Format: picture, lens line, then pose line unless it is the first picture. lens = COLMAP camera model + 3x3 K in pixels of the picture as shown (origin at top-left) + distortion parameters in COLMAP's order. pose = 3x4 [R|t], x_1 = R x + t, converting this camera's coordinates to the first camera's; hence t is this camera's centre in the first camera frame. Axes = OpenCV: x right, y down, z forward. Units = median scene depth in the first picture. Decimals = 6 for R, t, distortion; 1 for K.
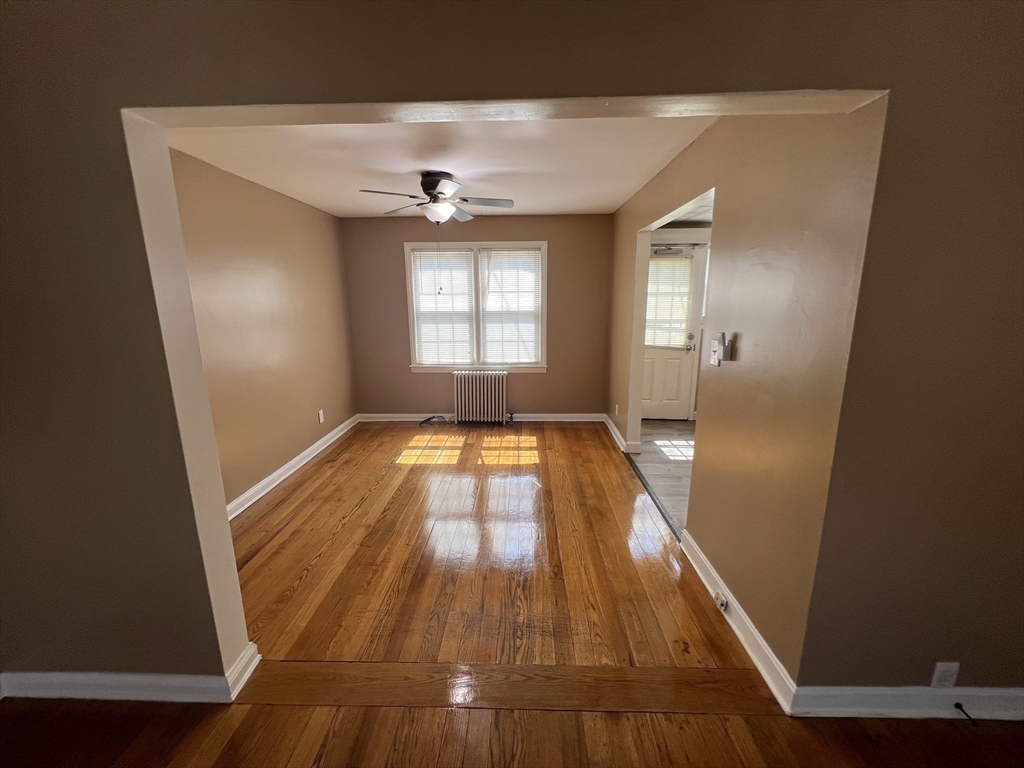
lens RADIAL K [[416.1, 0, 511.1], [0, 416.1, 383.5], [0, 0, 1]] dist [-0.001739, -0.000210]
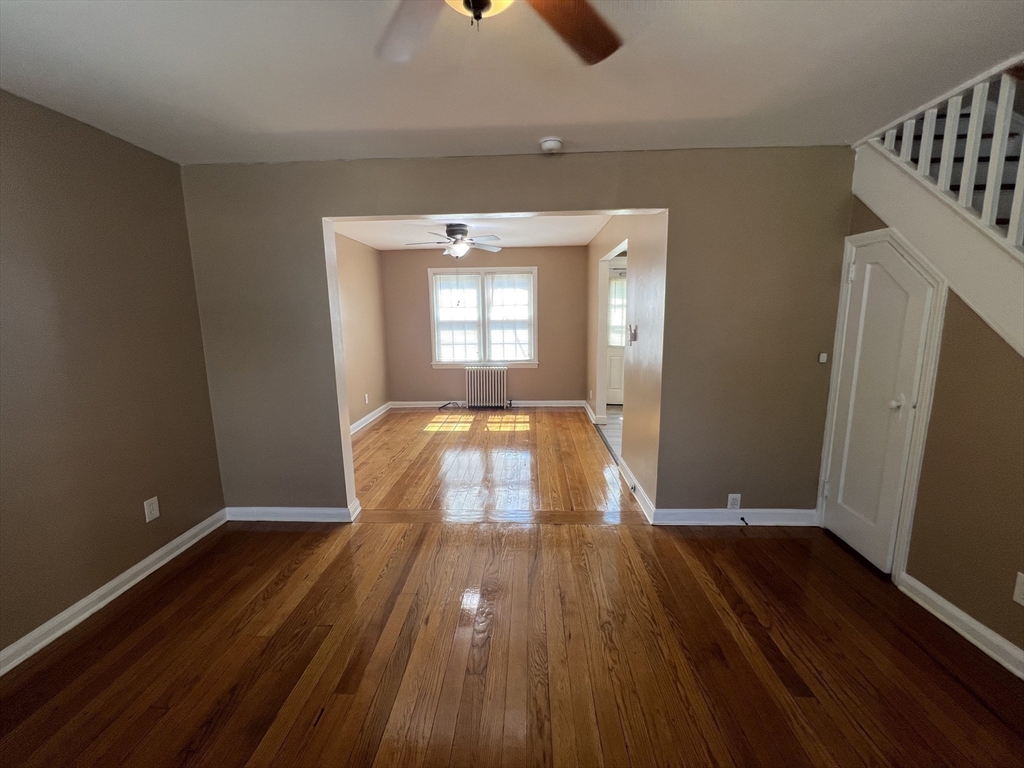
lens RADIAL K [[416.1, 0, 511.1], [0, 416.1, 383.5], [0, 0, 1]] dist [-0.001739, -0.000210]
pose [[0.999899, -0.003354, -0.013839, 0.022243], [0.002789, 0.999170, -0.040628, 0.081104], [0.013963, 0.040585, 0.999079, -0.303803]]
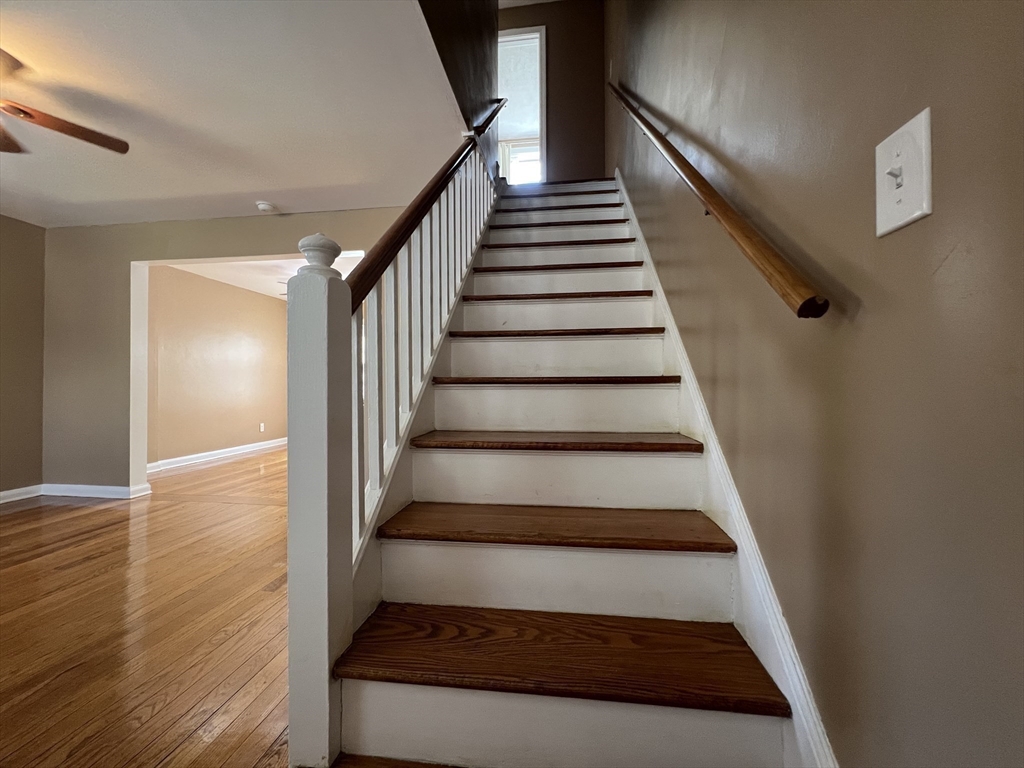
lens RADIAL K [[416.1, 0, 511.1], [0, 416.1, 383.5], [0, 0, 1]] dist [-0.001739, -0.000210]
pose [[0.994561, 0.006888, -0.103927, 0.563398], [-0.028829, 0.977033, -0.211129, 0.201452], [0.100086, 0.212976, 0.971918, -0.388508]]
